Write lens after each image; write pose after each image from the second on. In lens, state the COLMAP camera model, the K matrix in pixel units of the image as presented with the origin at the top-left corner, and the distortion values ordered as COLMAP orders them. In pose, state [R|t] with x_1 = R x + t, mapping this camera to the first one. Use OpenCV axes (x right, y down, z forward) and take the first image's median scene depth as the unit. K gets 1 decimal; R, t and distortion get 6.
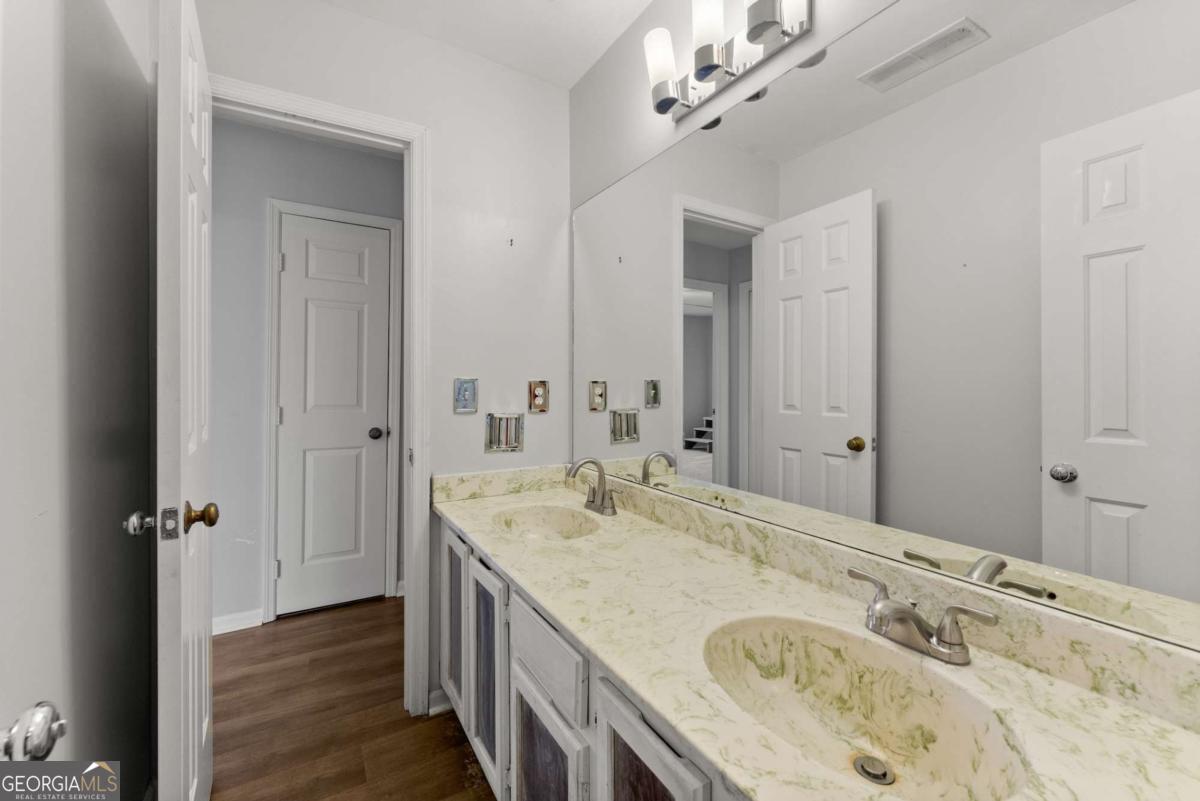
lens RADIAL K [[496.3, 0, 596.9], [0, 496.3, 375.3], [0, 0, 1]] dist [0.000266, 0.000038]
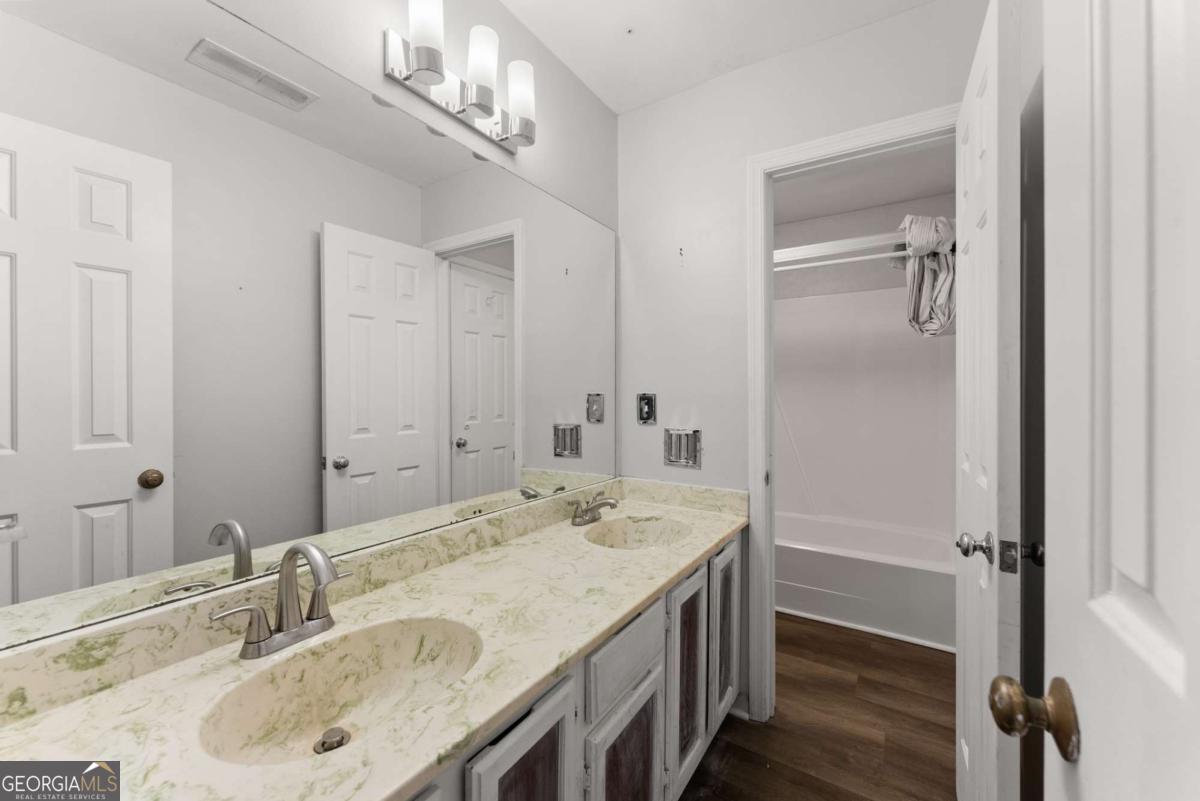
lens RADIAL K [[488.0, 0, 600.0], [0, 488.0, 400.5], [0, 0, 1]] dist [0.000096, 0.000165]
pose [[-0.460038, -0.003934, 0.887891, -0.840356], [-0.010910, 0.999940, -0.001223, 0.016780], [-0.887832, -0.010249, -0.460053, 1.299675]]
